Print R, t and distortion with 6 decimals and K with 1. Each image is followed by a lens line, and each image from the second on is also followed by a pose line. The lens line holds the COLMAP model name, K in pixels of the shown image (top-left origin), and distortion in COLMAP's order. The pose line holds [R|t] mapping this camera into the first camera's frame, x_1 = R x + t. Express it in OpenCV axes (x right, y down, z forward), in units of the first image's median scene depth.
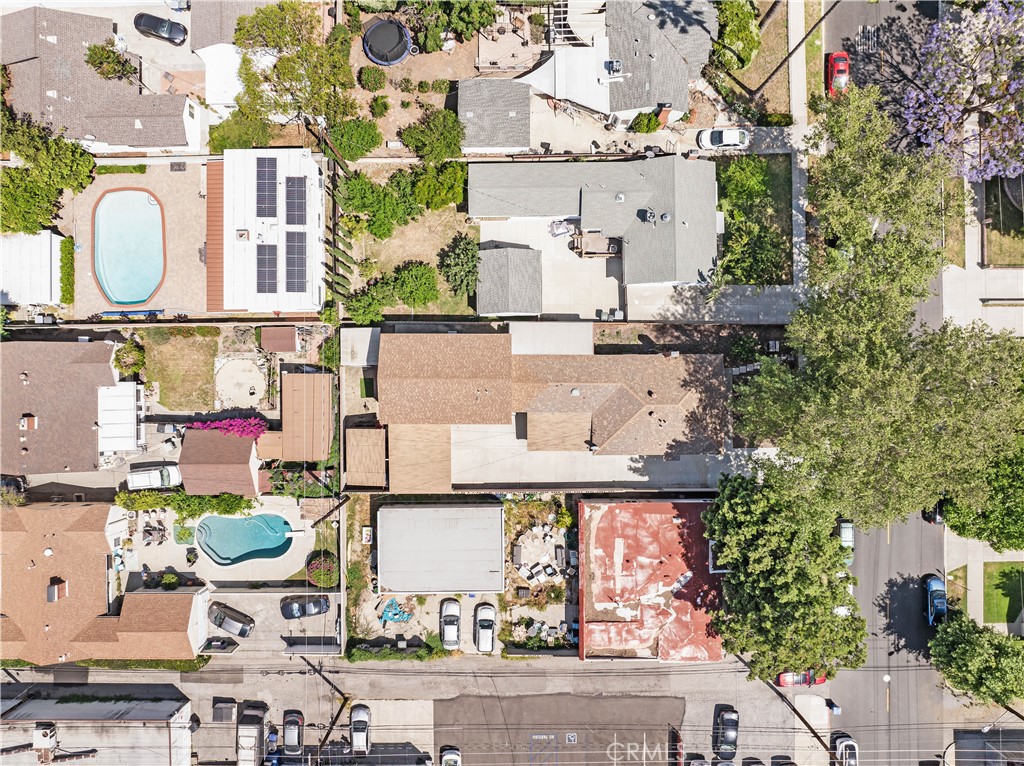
lens RADIAL K [[722.0, 0, 516.5], [0, 722.0, 377.0], [0, 0, 1]] dist [-0.036804, 0.001121]
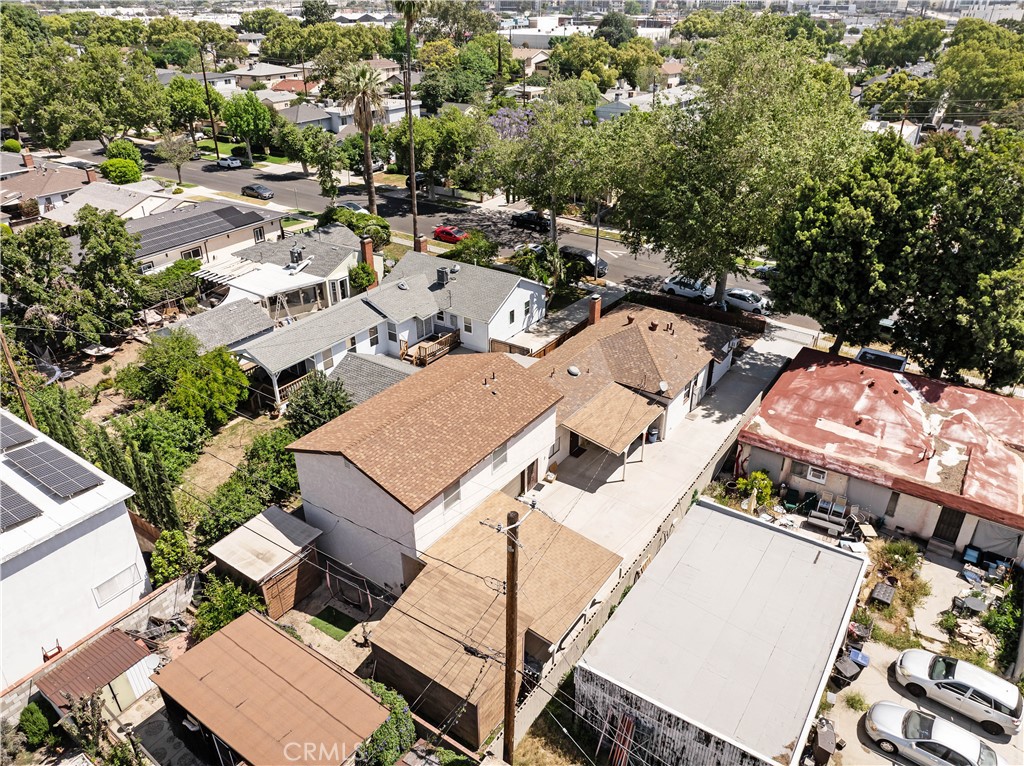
lens RADIAL K [[718.0, 0, 515.6], [0, 718.0, 385.3], [0, 0, 1]] dist [-0.033231, 0.003237]
pose [[0.570473, -0.400033, 0.717310, -0.426649], [0.821312, 0.280851, -0.496559, 0.306851], [-0.002817, 0.872408, 0.488769, 0.676782]]
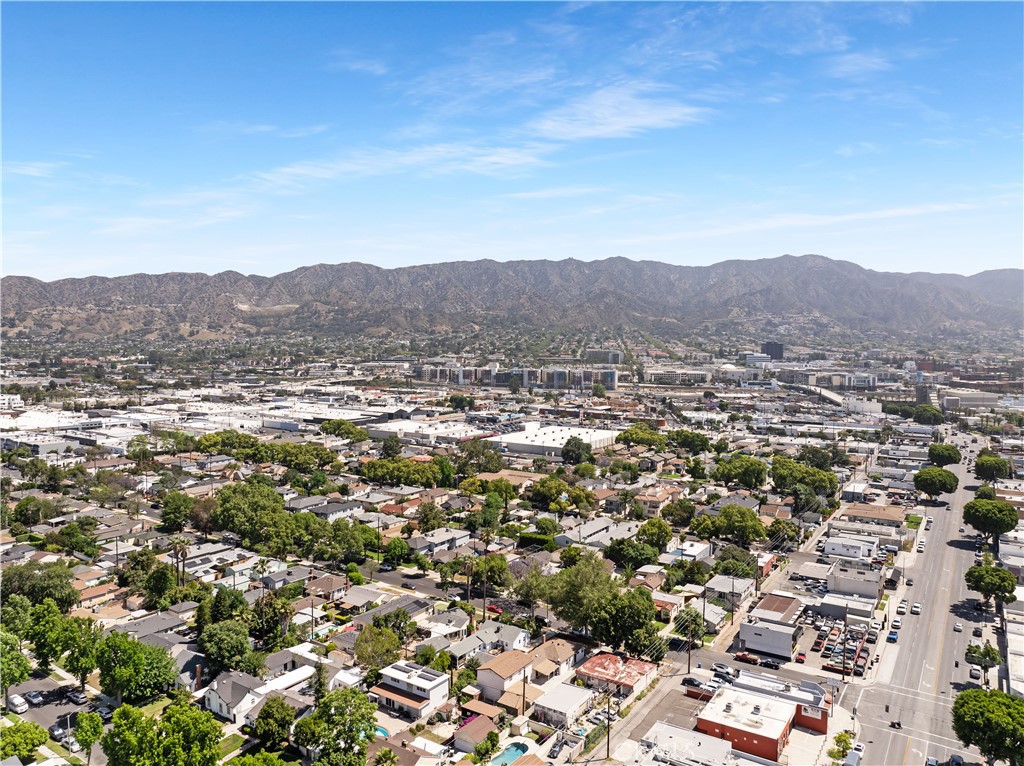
lens RADIAL K [[722.0, 0, 516.5], [0, 722.0, 377.0], [0, 0, 1]] dist [-0.036804, 0.001121]
pose [[0.557356, -0.043377, 0.829140, -2.059446], [0.830203, 0.042134, -0.555867, 1.354030], [-0.010823, 0.998170, 0.059495, -0.168473]]
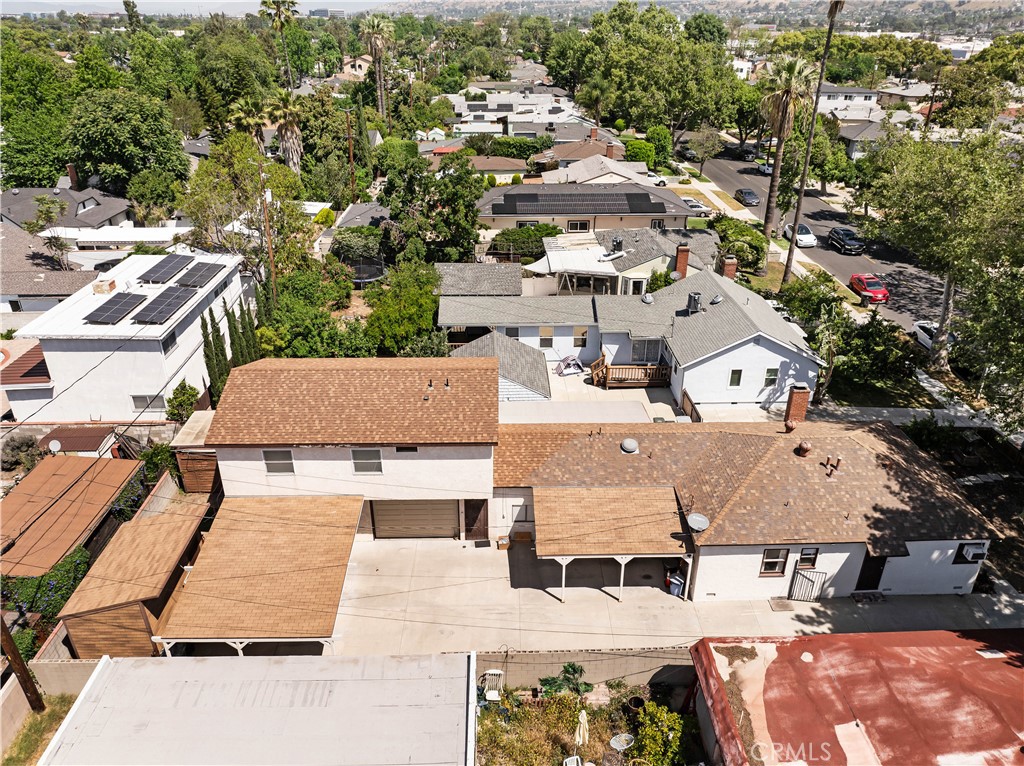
lens RADIAL K [[722.0, 0, 516.5], [0, 722.0, 377.0], [0, 0, 1]] dist [-0.036804, 0.001121]
pose [[0.999775, -0.009499, 0.018986, -0.003622], [0.021230, 0.451417, -0.892061, 0.427074], [-0.000097, 0.892263, 0.451517, 0.728751]]
